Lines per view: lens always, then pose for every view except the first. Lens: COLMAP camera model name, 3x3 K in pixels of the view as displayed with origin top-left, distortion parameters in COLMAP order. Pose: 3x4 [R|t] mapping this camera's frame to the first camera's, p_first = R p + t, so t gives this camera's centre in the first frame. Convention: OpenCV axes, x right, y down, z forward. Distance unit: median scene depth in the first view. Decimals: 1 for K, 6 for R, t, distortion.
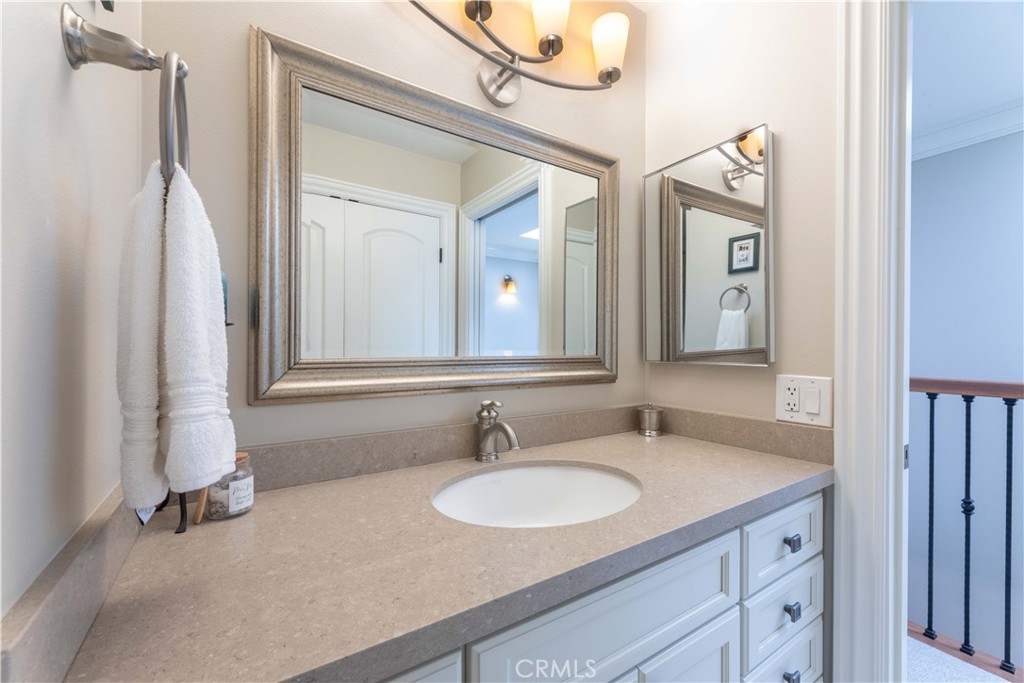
lens RADIAL K [[412.5, 0, 500.7], [0, 412.5, 340.3], [0, 0, 1]] dist [0.000462, -0.000784]
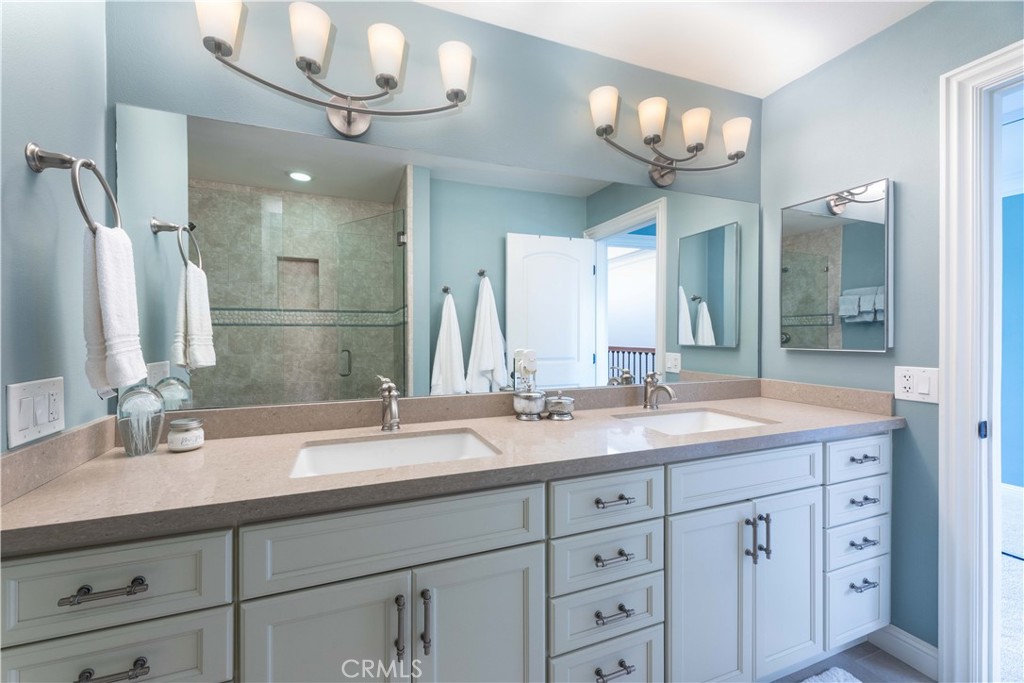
lens RADIAL K [[367.5, 0, 532.3], [0, 367.5, 336.0], [0, 0, 1]] dist [0.001420, 0.000006]
pose [[0.977797, -0.007387, -0.209423, -0.185373], [0.011951, 0.999718, 0.020536, -0.025055], [0.209212, -0.022583, 0.977609, -0.486104]]
